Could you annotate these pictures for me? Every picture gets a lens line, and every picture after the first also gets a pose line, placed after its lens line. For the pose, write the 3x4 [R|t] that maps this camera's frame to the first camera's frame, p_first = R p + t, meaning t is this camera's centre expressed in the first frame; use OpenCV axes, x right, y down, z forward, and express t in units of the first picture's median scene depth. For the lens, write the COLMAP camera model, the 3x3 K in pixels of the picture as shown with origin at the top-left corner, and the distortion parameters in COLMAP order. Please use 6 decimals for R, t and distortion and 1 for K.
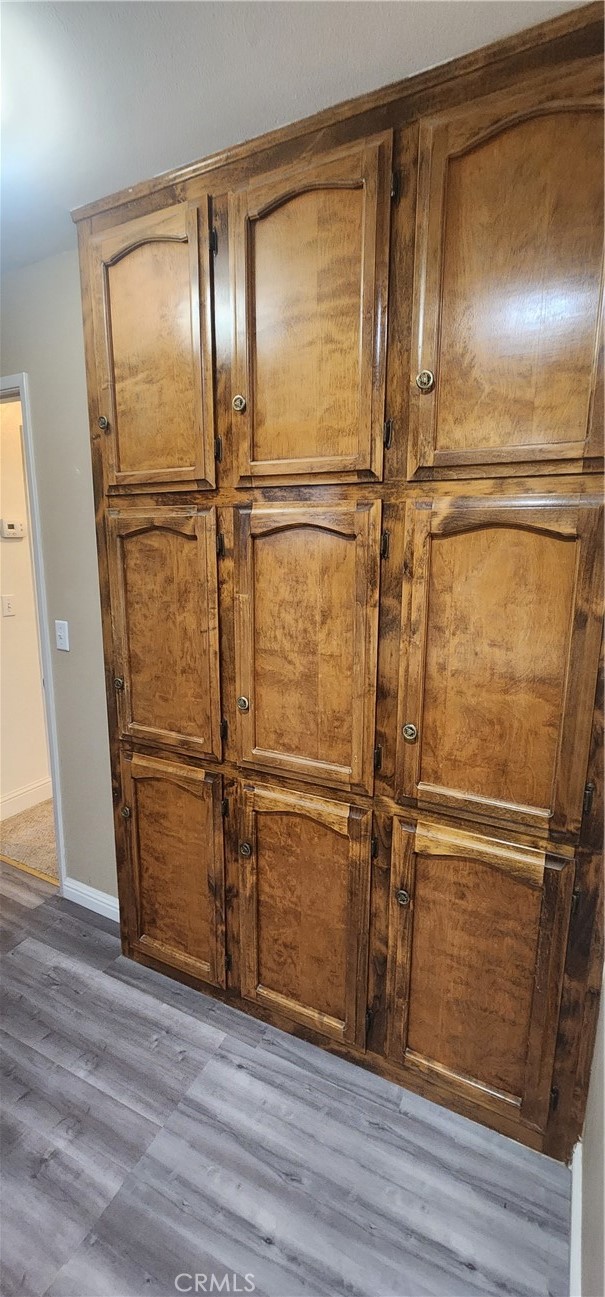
lens RADIAL K [[535.4, 0, 301.2], [0, 535.4, 647.1], [0, 0, 1]] dist [-0.004642, 0.002291]
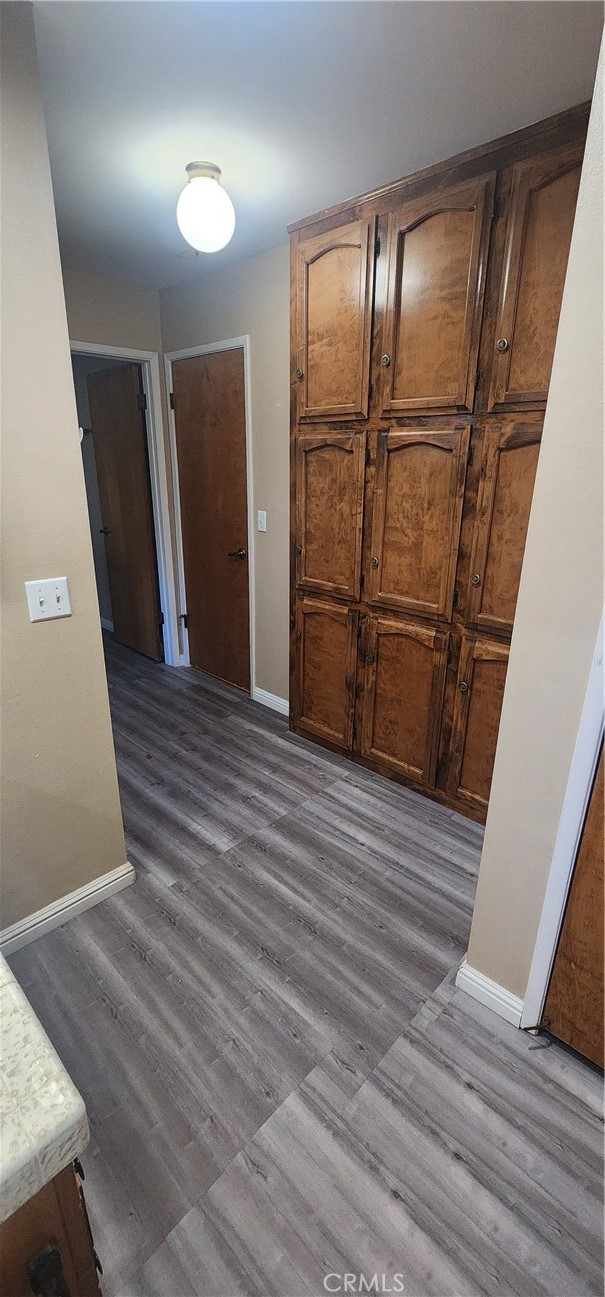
lens RADIAL K [[535.4, 0, 303.7], [0, 535.4, 651.0], [0, 0, 1]] dist [-0.004642, 0.002291]
pose [[0.955878, 0.099887, -0.276261, 0.156887], [-0.057697, 0.985936, 0.156850, 0.132863], [0.288043, -0.133990, 0.948197, -0.601170]]
